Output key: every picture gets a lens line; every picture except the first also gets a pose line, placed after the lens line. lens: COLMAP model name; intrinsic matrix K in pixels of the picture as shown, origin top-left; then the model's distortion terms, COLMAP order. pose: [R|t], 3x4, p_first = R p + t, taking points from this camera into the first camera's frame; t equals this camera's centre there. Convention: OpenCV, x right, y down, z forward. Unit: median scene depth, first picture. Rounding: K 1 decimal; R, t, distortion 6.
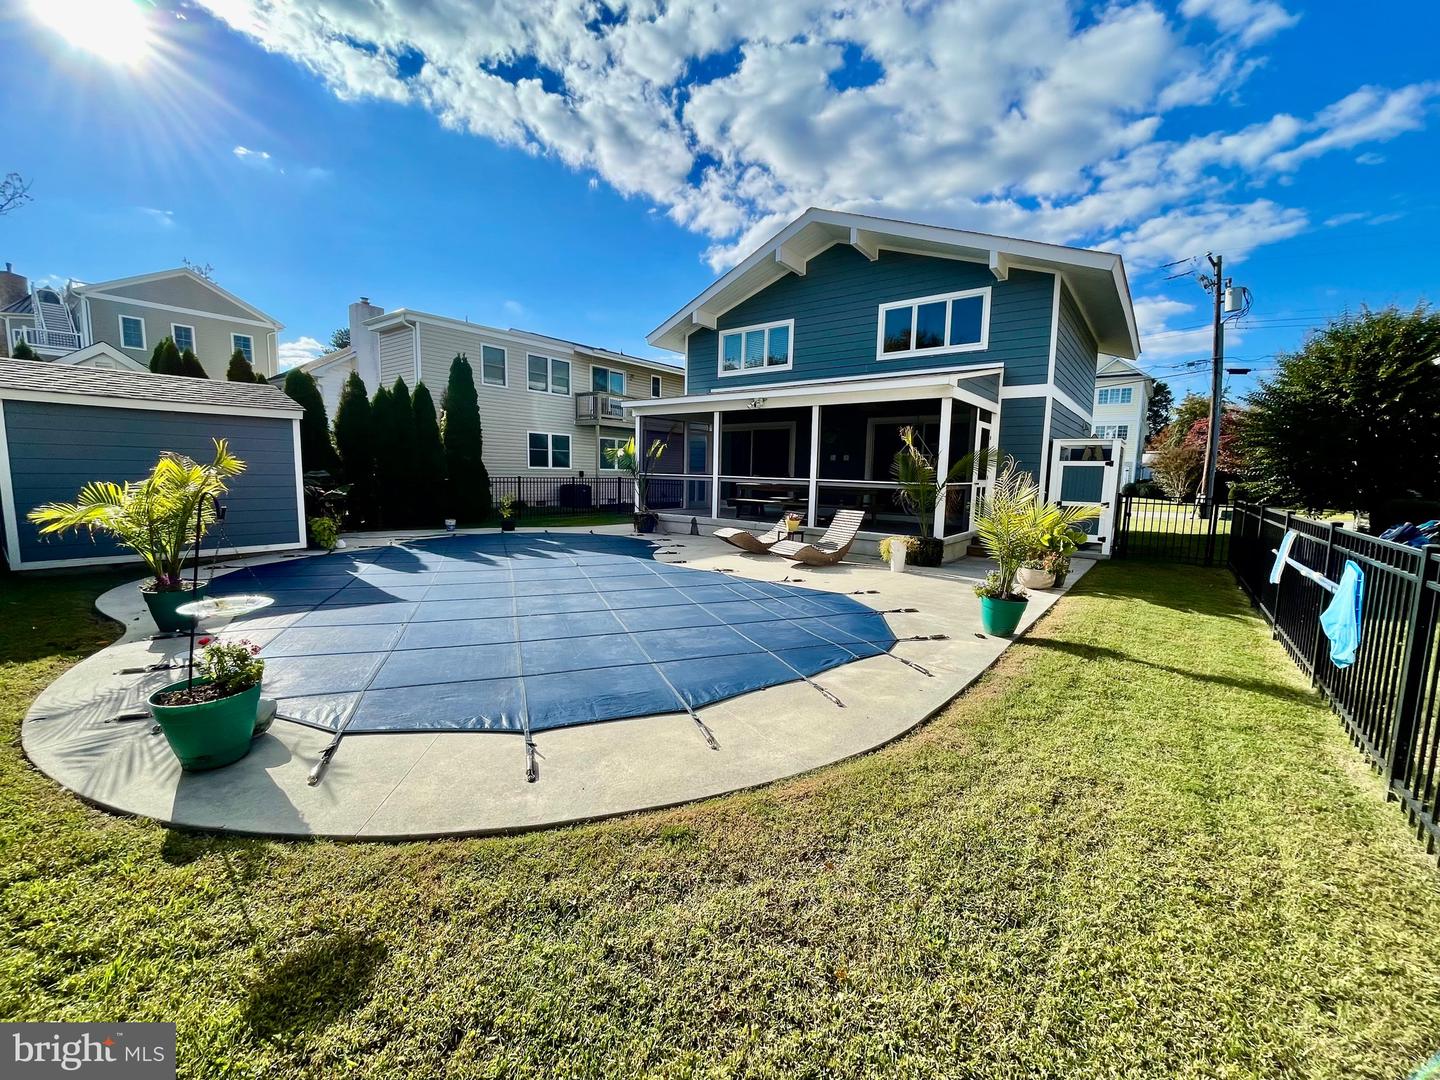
lens RADIAL K [[582.7, 0, 716.4], [0, 582.7, 538.4], [0, 0, 1]] dist [-0.001561, 0.000063]
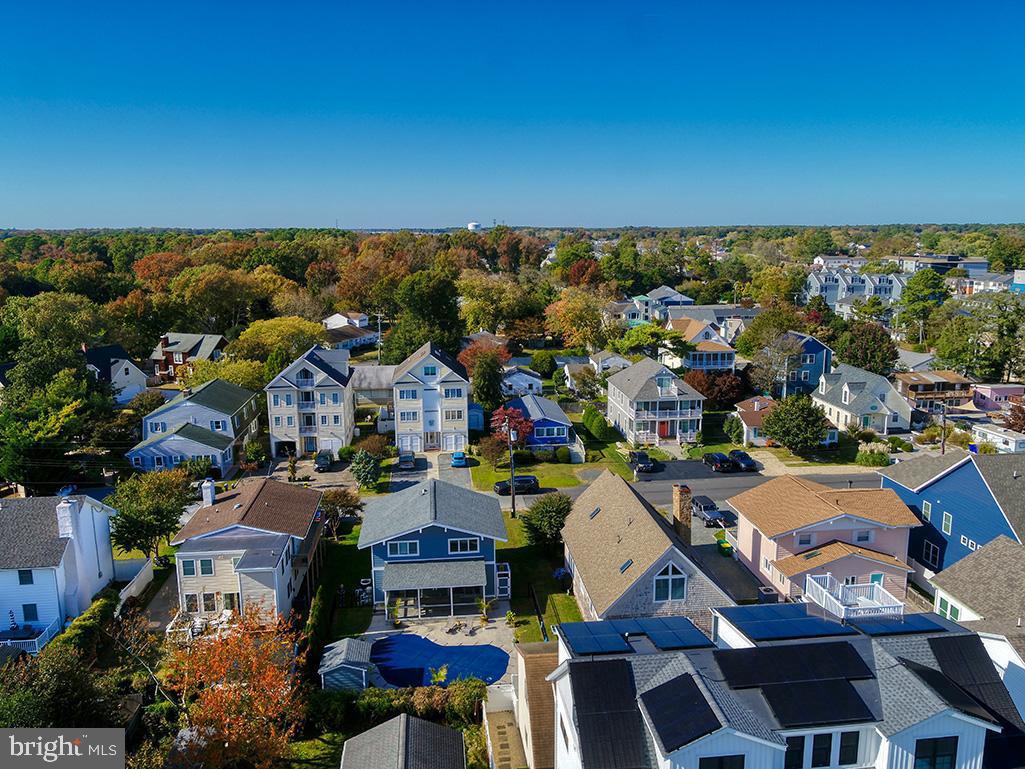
lens RADIAL K [[803.3, 0, 523.0], [0, 803.3, 392.7], [0, 0, 1]] dist [0.004567, -0.009120]
pose [[0.713760, -0.165633, 0.680524, -2.501823], [0.098688, 0.985725, 0.136408, -1.876377], [-0.693403, -0.030203, 0.719917, -2.694274]]
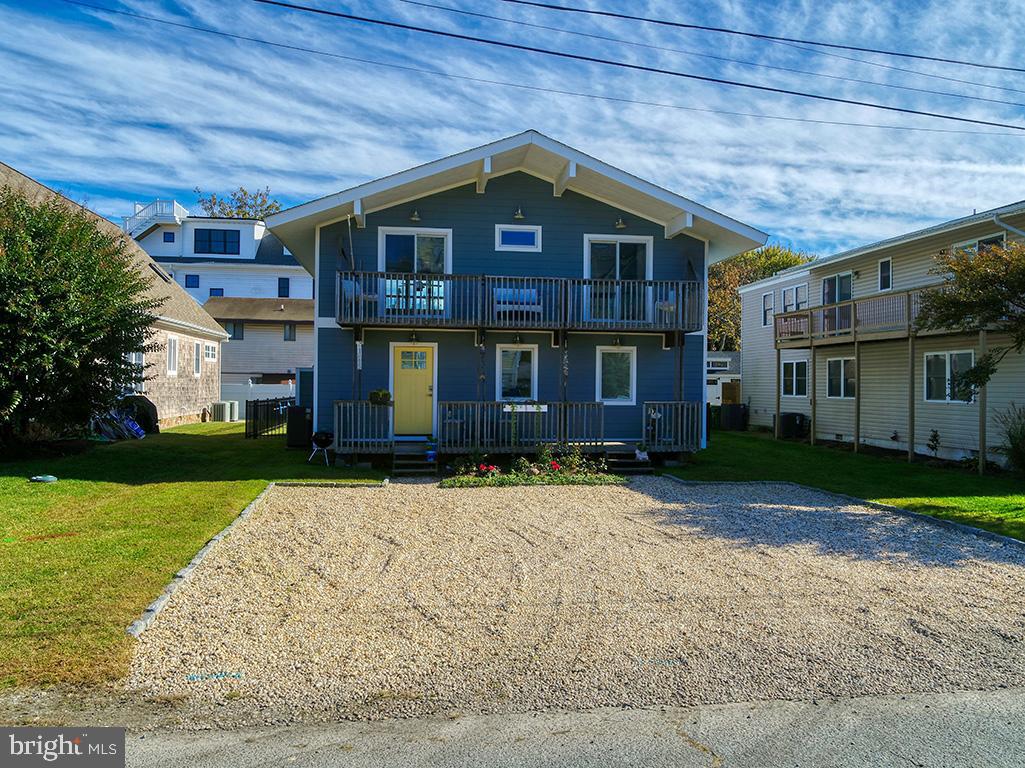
lens RADIAL K [[803.3, 0, 520.5], [0, 803.3, 384.6], [0, 0, 1]] dist [0.004567, -0.009120]
pose [[-0.698306, -0.026936, -0.715293, 1.627768], [-0.102823, 0.992703, 0.062999, -0.284446], [0.708376, 0.117541, -0.695979, 2.598785]]
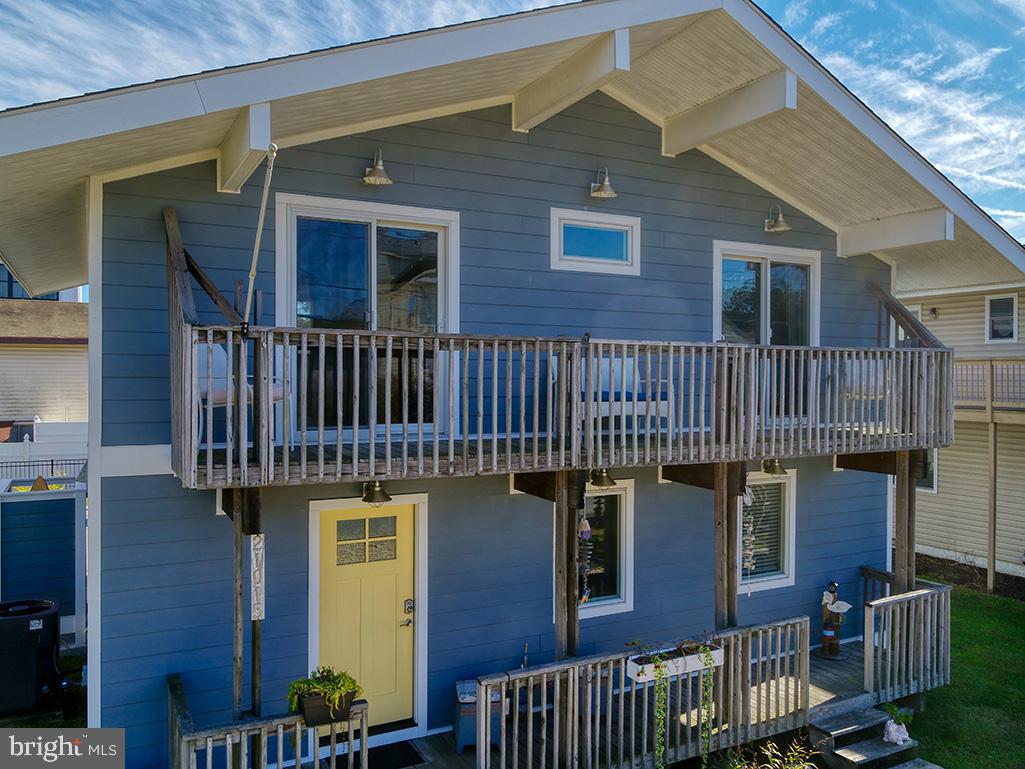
lens RADIAL K [[803.3, 0, 521.9], [0, 803.3, 384.6], [0, 0, 1]] dist [0.004567, -0.009120]
pose [[-0.410946, -0.011200, -0.911591, 1.200134], [-0.114058, 0.992700, 0.039221, -0.362420], [0.904497, 0.120092, -0.409223, 1.760616]]
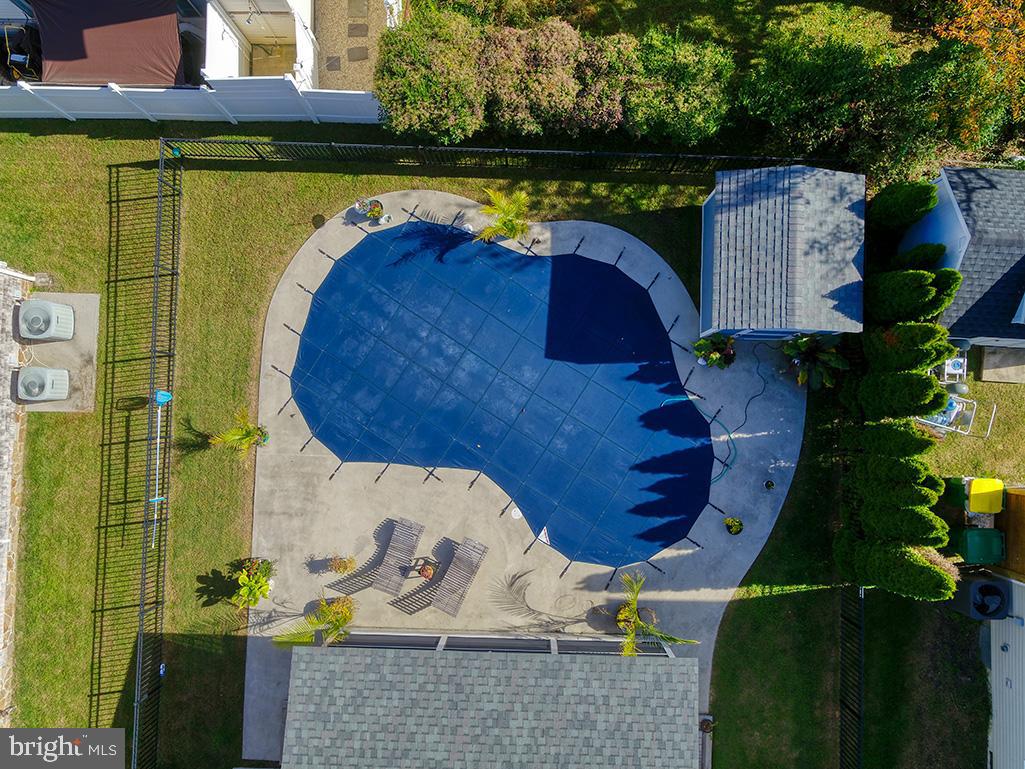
lens RADIAL K [[803.3, 0, 521.9], [0, 803.3, 382.9], [0, 0, 1]] dist [0.004567, -0.009120]
pose [[-0.806692, 0.589973, -0.034352, -0.172724], [-0.069590, -0.037107, 0.996885, -1.375961], [0.586860, 0.806570, 0.070990, 0.512277]]
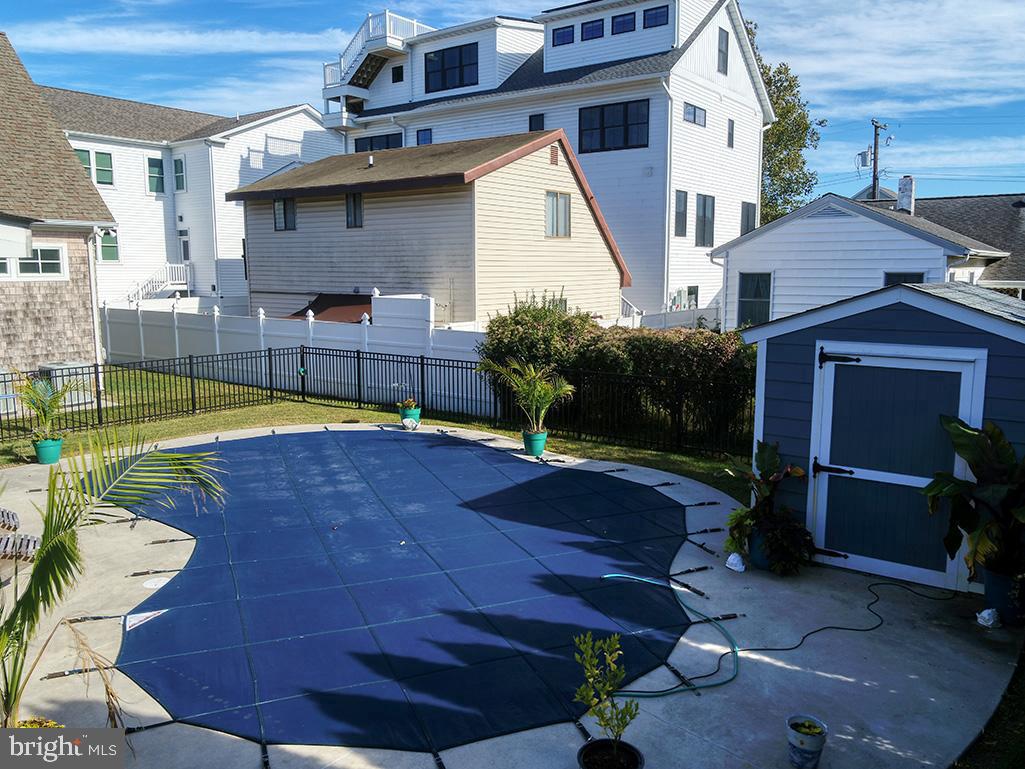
lens RADIAL K [[803.3, 0, 522.4], [0, 803.3, 389.2], [0, 0, 1]] dist [0.004567, -0.009120]
pose [[-0.999520, -0.017002, -0.025907, -0.321507], [-0.023059, 0.966597, 0.255262, -0.267145], [0.020702, 0.255737, -0.966525, 1.312243]]
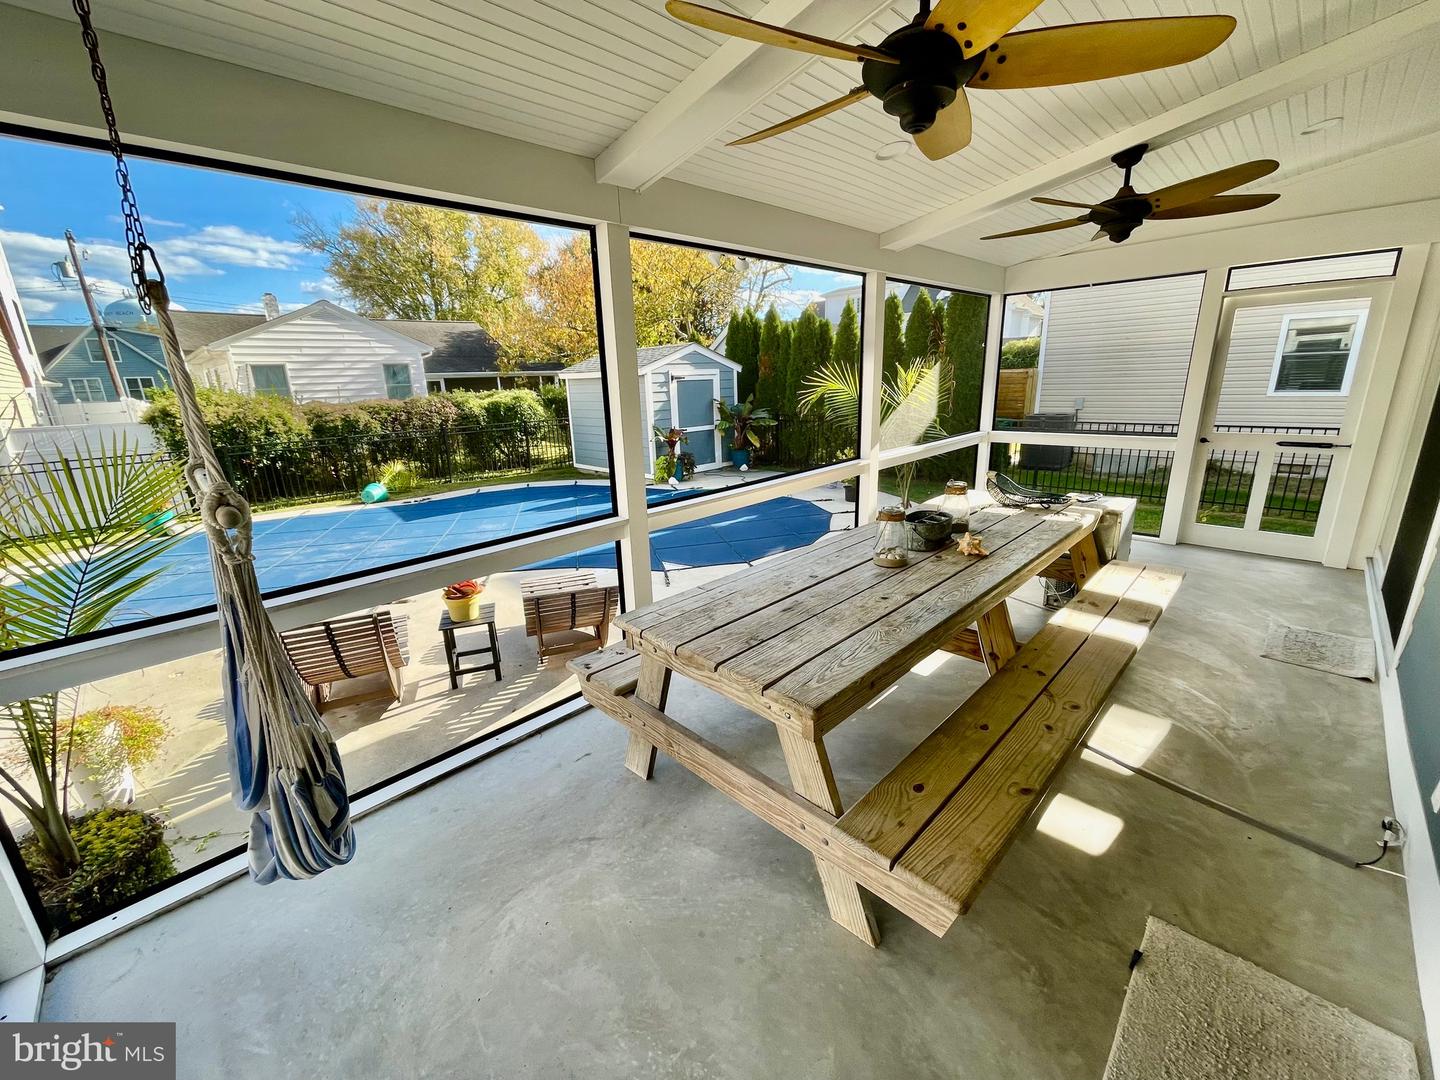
lens RADIAL K [[582.7, 0, 716.9], [0, 582.7, 546.9], [0, 0, 1]] dist [-0.001561, 0.000063]
pose [[-0.128705, 0.263895, -0.955926, 0.369726], [-0.077982, 0.958265, 0.275040, -0.147088], [0.988612, 0.109944, -0.102755, 0.932515]]
